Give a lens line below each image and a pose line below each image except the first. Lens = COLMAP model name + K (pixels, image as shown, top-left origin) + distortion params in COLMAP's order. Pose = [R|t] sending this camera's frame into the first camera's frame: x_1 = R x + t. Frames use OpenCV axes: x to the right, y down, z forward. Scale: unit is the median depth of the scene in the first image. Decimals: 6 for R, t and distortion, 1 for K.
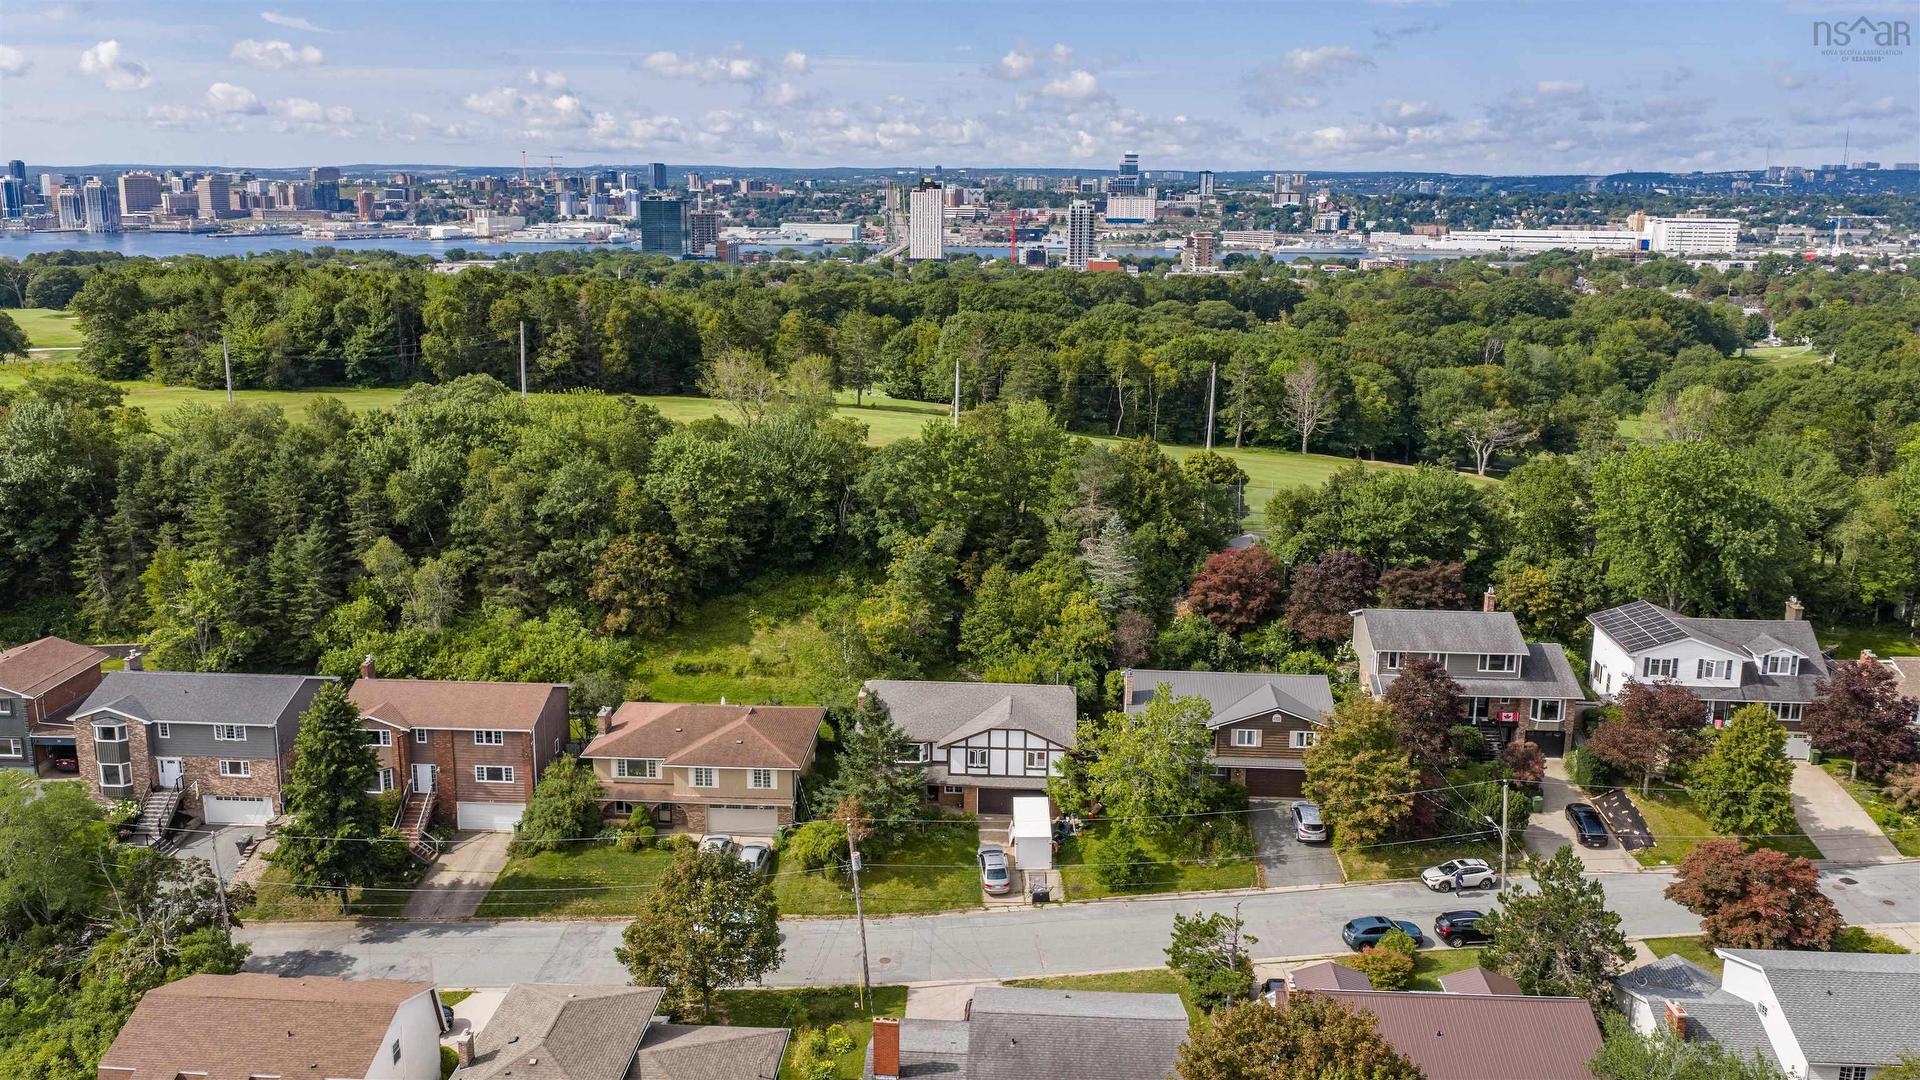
lens RADIAL K [[1598.7, 0, 960.0], [0, 1598.7, 540.0], [0, 0, 1]] dist [0.020380, -0.039011]
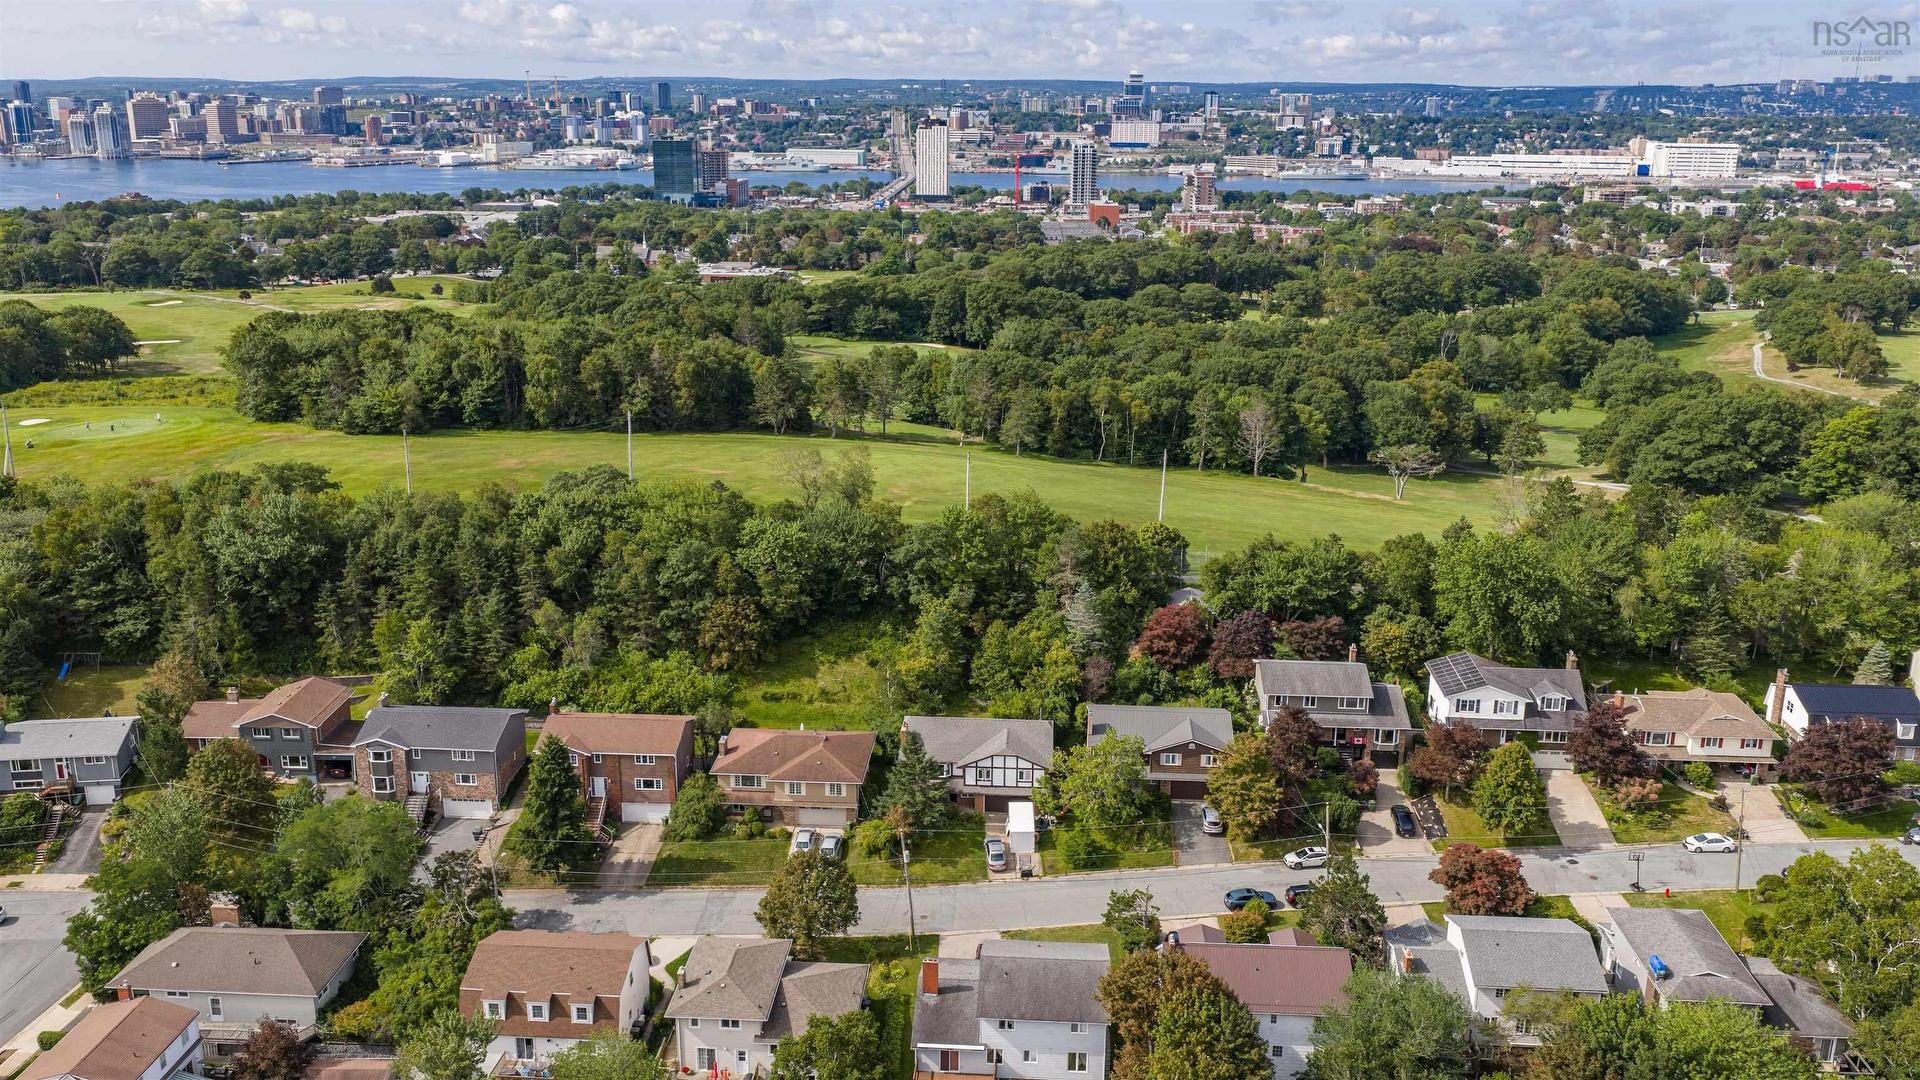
lens RADIAL K [[1598.7, 0, 960.0], [0, 1598.7, 540.0], [0, 0, 1]] dist [0.020380, -0.039011]
pose [[0.999995, -0.001015, -0.003025, -0.004881], [0.001176, 0.998554, 0.053738, -0.118855], [0.002966, -0.053741, 0.998550, -0.335735]]
